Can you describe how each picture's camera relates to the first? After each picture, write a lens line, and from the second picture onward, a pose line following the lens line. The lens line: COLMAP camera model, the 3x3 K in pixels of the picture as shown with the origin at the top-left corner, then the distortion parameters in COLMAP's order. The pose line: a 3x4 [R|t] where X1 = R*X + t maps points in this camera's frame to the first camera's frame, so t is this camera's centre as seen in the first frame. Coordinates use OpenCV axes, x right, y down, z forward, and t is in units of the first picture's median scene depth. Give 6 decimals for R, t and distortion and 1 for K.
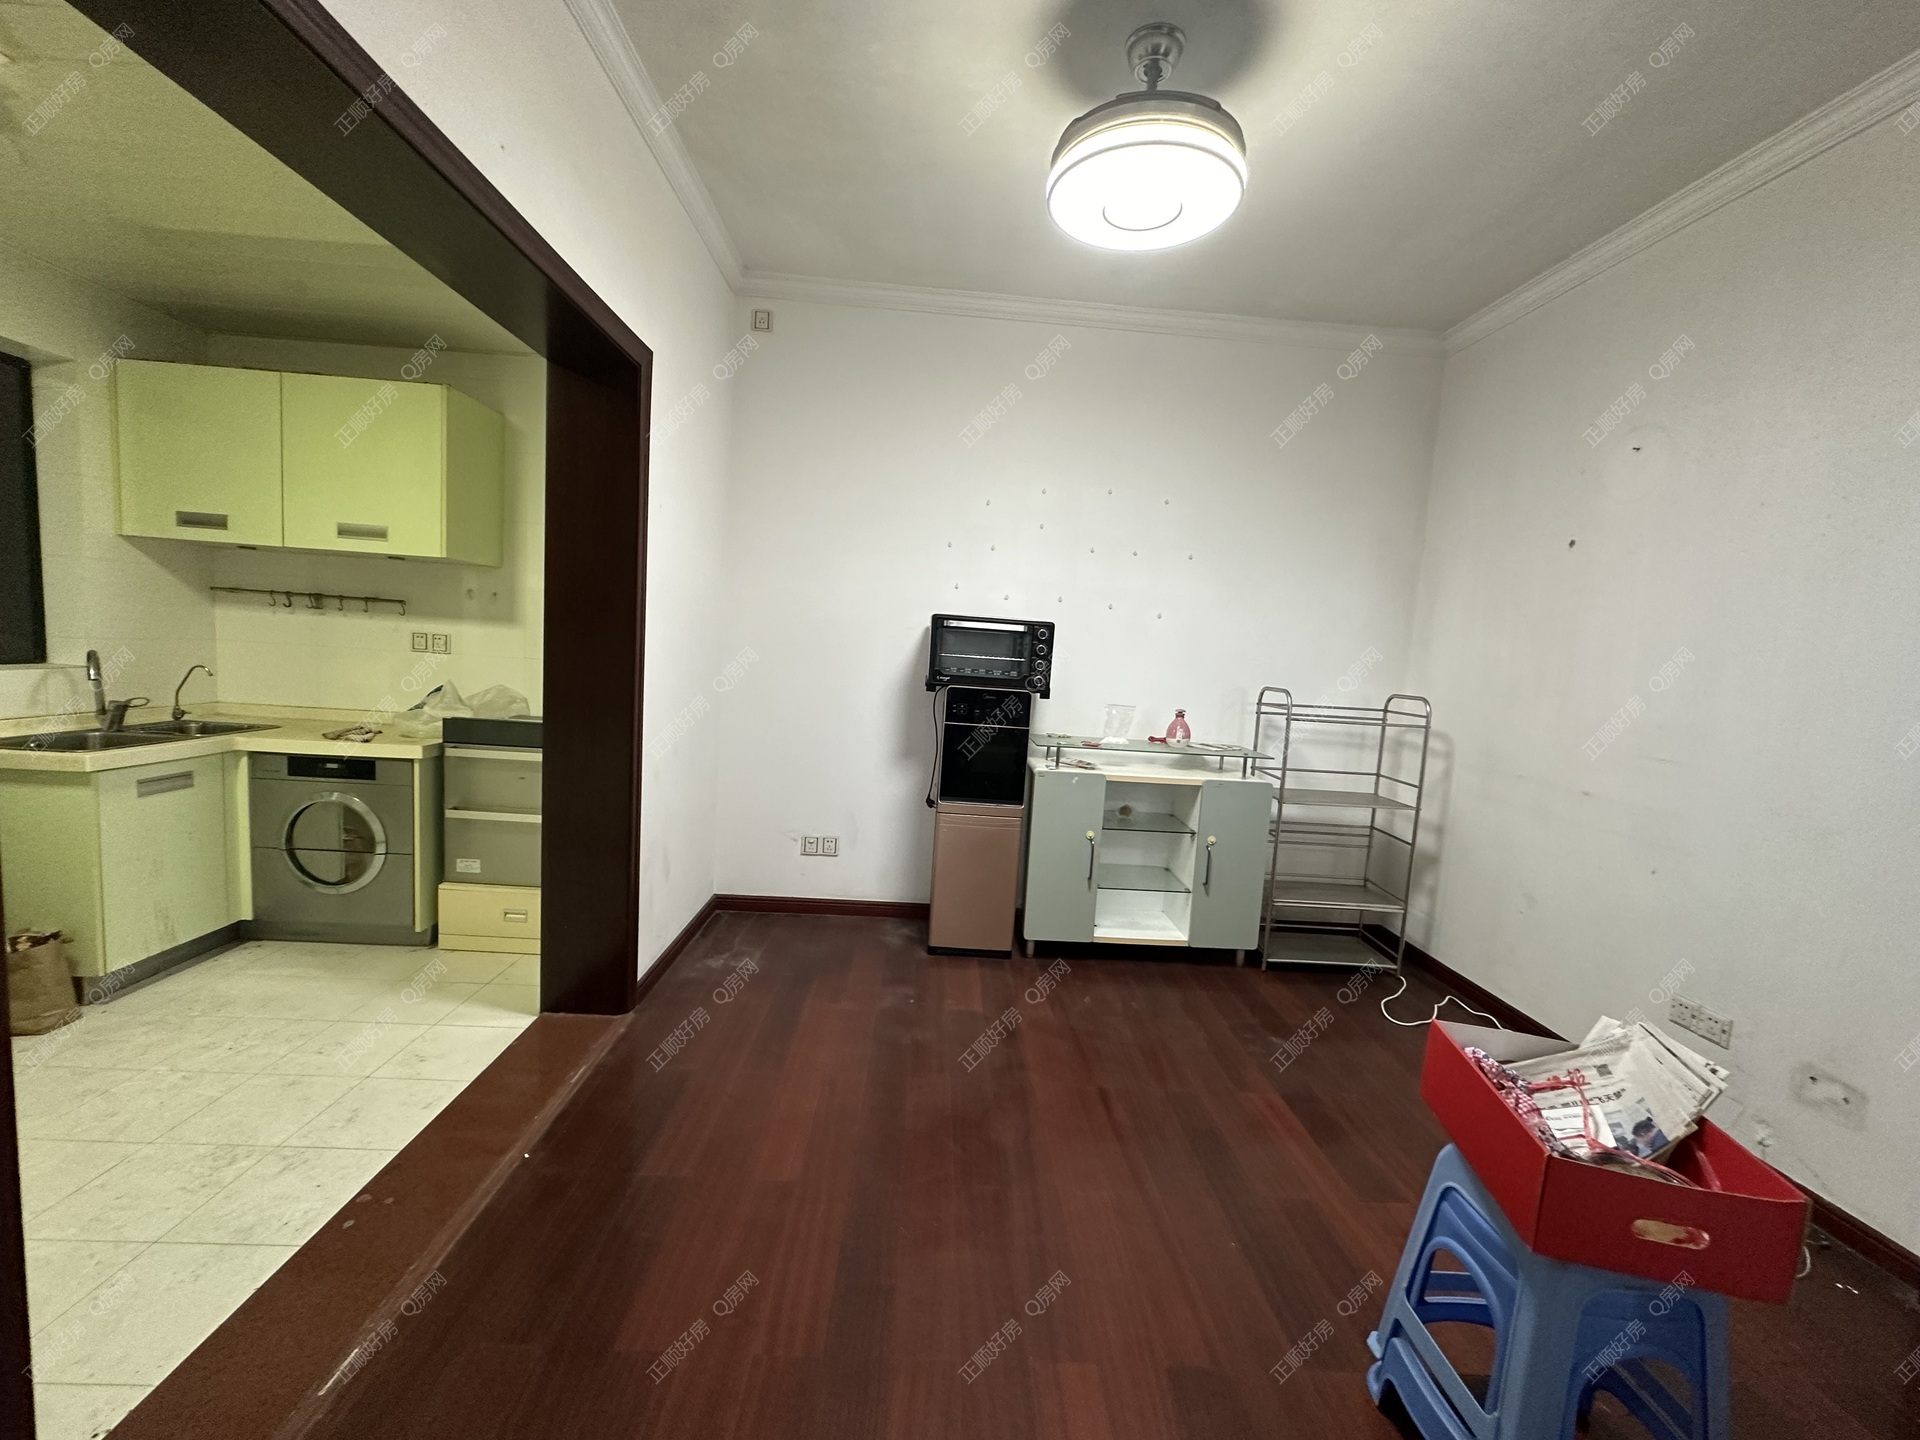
lens RADIAL K [[766.2, 0, 958.8], [0, 766.2, 720.5], [0, 0, 1]] dist [-0.000791, 0.000388]
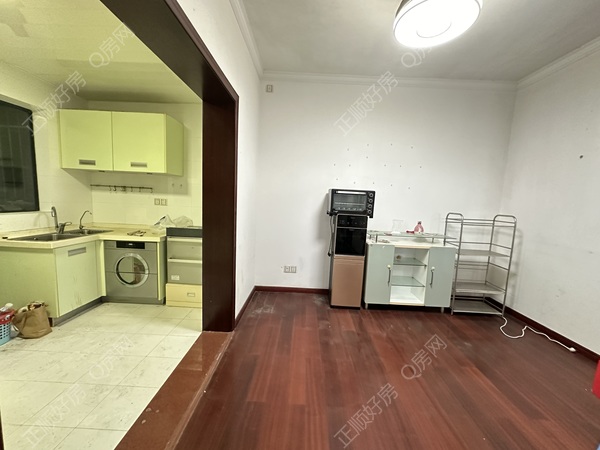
lens RADIAL K [[239.4, 0, 300.2], [0, 239.4, 225.5], [0, 0, 1]] dist [-0.000791, 0.000388]
pose [[0.998264, -0.011316, -0.057792, -0.104849], [0.011956, 0.999871, 0.010742, -0.014782], [0.057663, -0.011414, 0.998271, 0.110114]]
